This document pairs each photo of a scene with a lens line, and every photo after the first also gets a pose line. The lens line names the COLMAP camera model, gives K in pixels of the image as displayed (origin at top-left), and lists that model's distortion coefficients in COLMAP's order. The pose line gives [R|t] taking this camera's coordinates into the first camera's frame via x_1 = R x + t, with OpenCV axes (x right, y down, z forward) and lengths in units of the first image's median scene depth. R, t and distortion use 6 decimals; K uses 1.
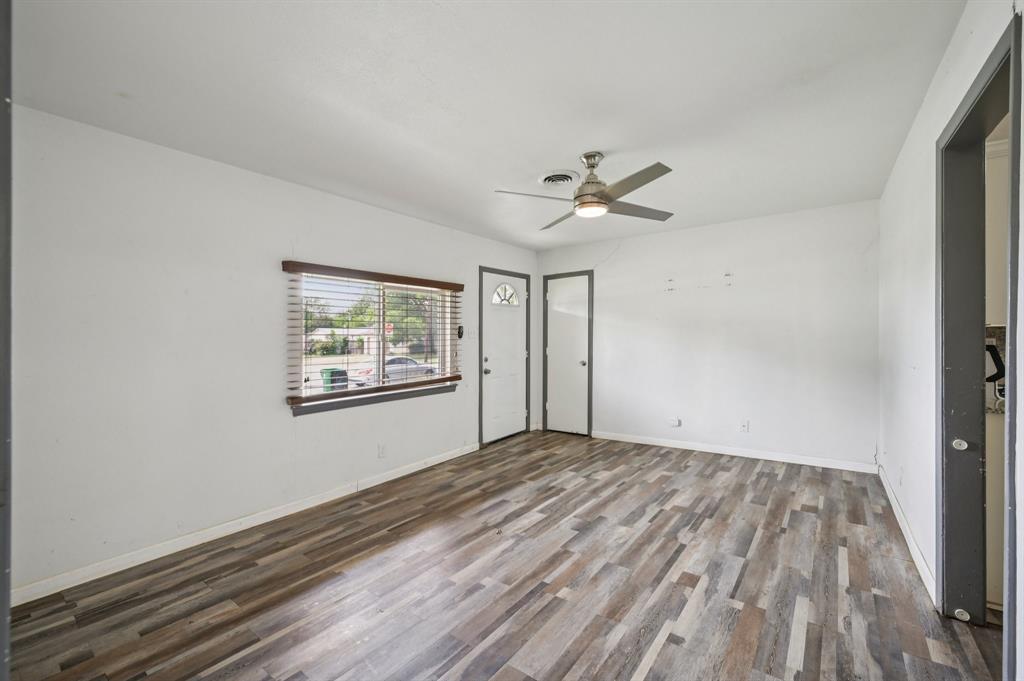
lens RADIAL K [[426.2, 0, 512.0], [0, 426.2, 340.5], [0, 0, 1]] dist [-0.000762, 0.000155]
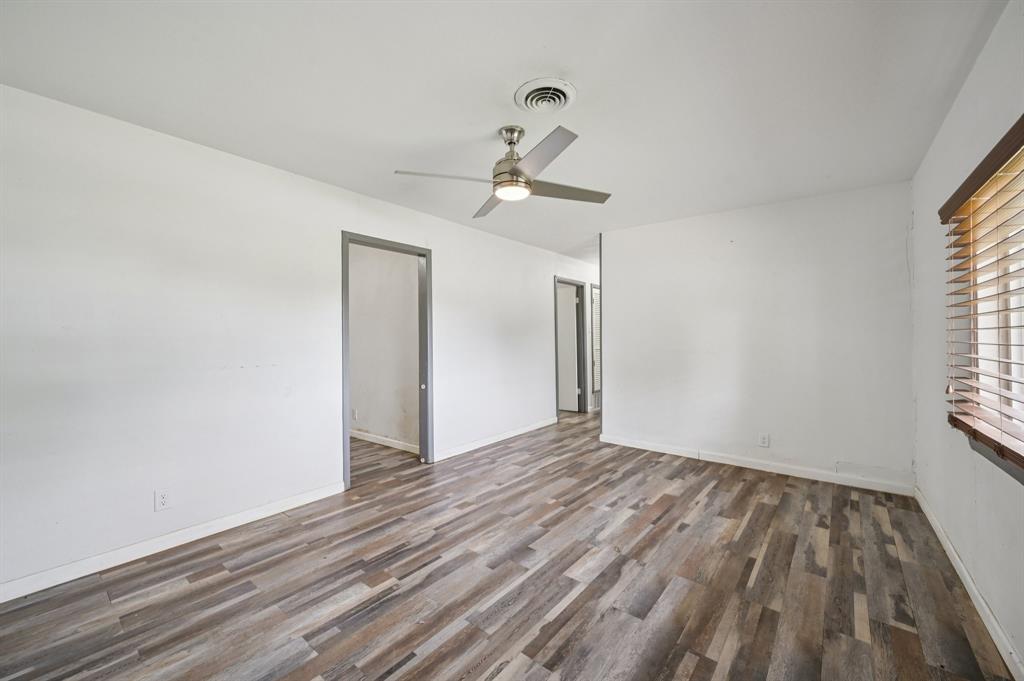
lens RADIAL K [[402.7, 0, 512.1], [0, 402.7, 332.5], [0, 0, 1]] dist [-0.001711, -0.000233]
pose [[-0.999073, 0.024983, 0.035063, 0.131730], [0.024511, 0.999604, -0.013848, 0.001157], [-0.035395, -0.012976, -0.999289, 1.642289]]
